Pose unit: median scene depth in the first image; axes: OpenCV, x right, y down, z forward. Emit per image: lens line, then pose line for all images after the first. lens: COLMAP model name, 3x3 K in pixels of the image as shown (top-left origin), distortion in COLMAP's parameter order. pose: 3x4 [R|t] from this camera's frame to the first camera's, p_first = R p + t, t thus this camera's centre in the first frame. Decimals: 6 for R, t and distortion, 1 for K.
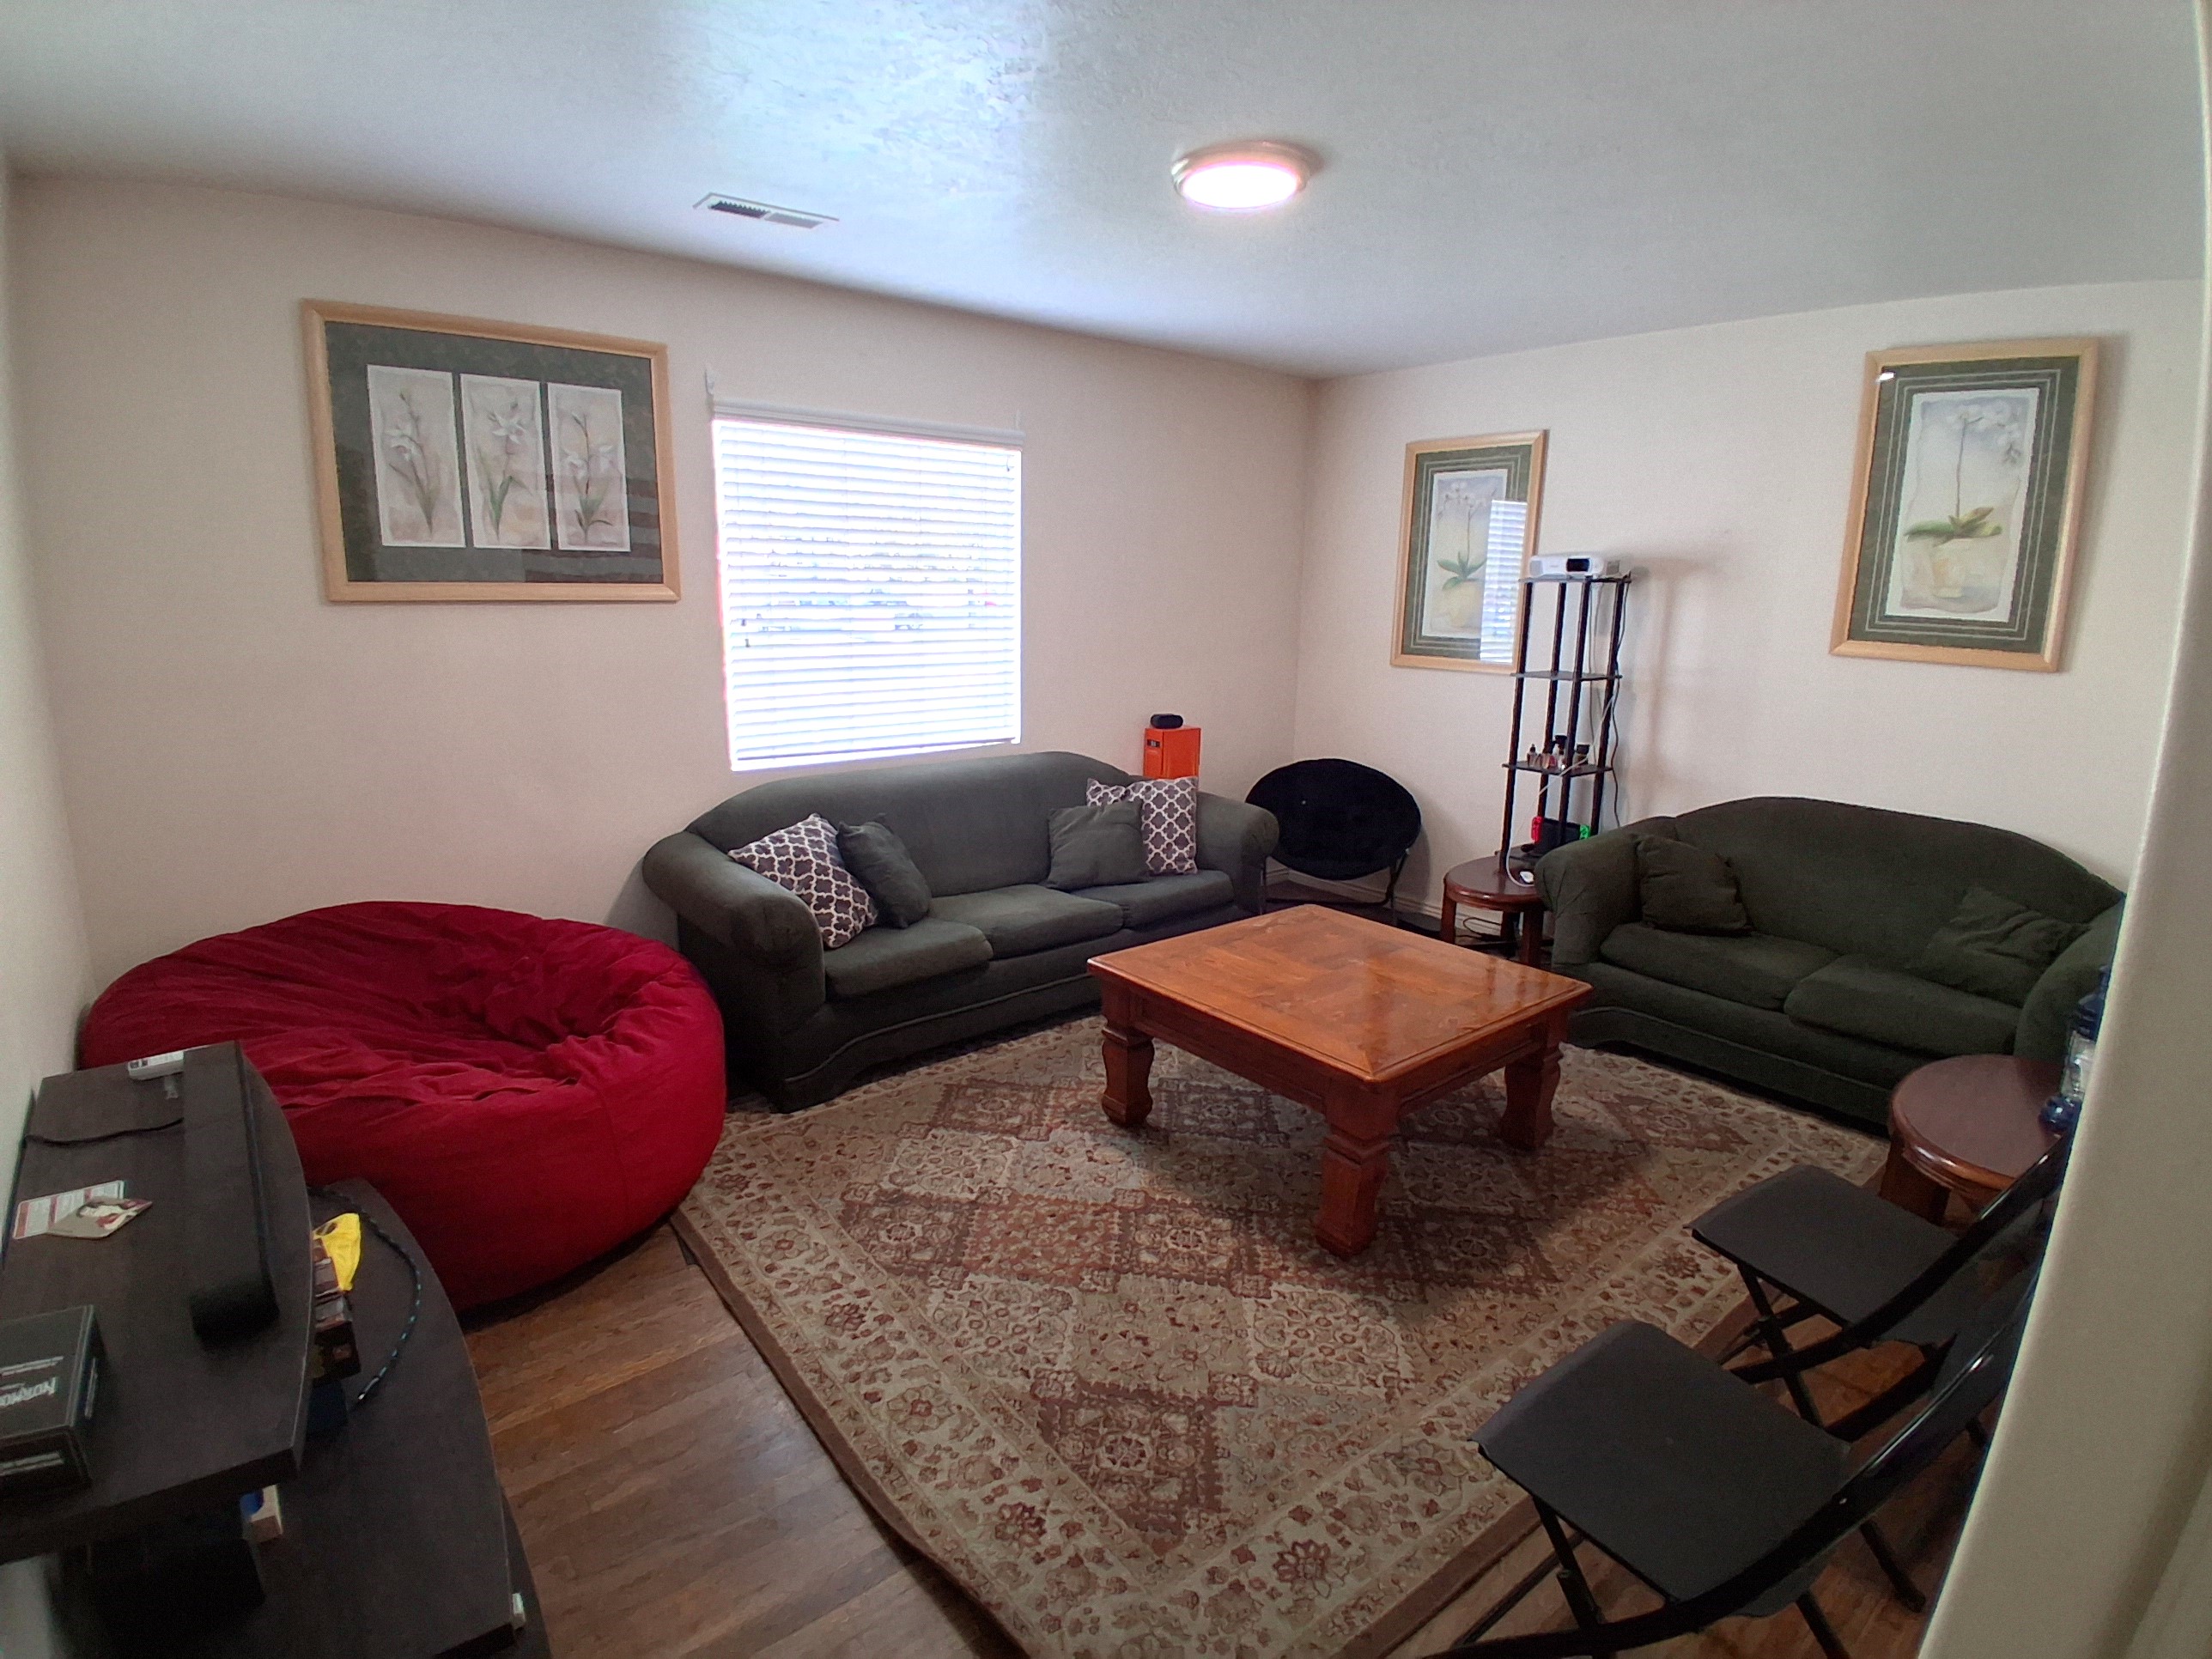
lens RADIAL K [[1129.9, 0, 1101.8], [0, 1129.9, 828.7], [0, 0, 1]] dist [-0.050681, -0.004672]
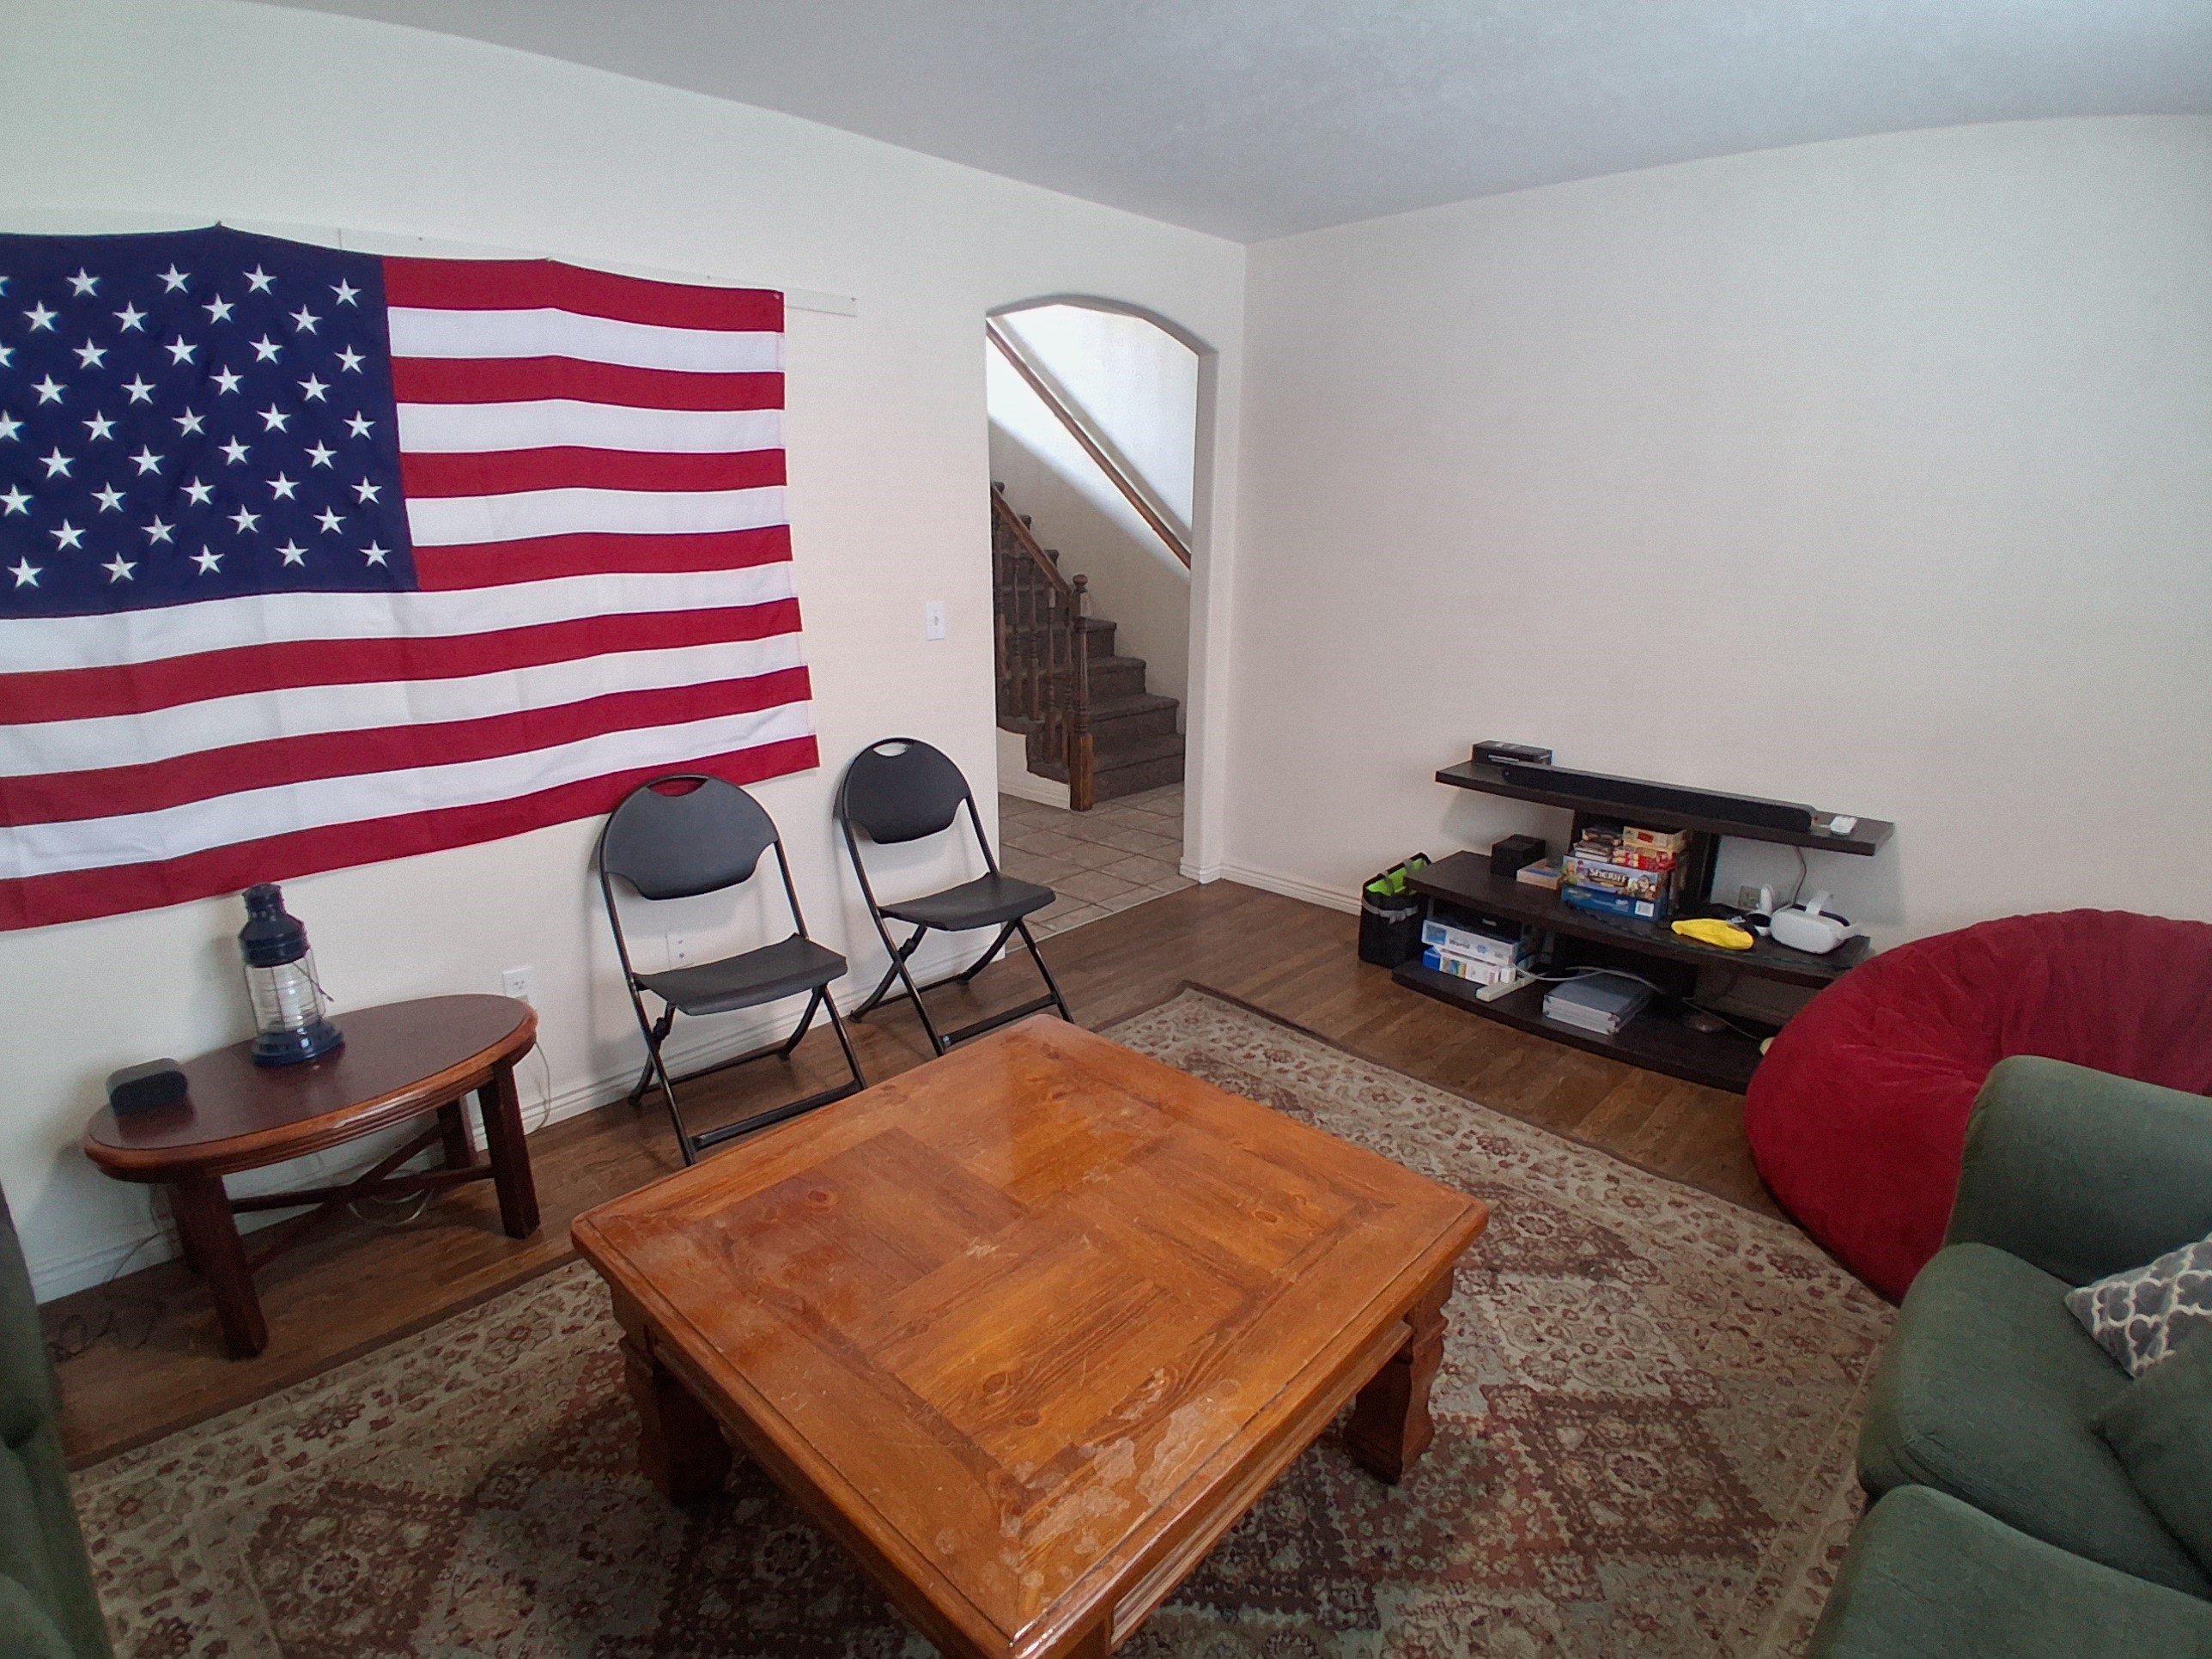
lens RADIAL K [[1129.9, 0, 1110.7], [0, 1129.9, 833.4], [0, 0, 1]] dist [-0.050681, -0.004672]
pose [[-0.993097, 0.020126, -0.115557, 0.233776], [-0.034941, 0.889685, 0.455235, -0.290039], [0.111971, 0.456130, -0.882841, 1.435503]]
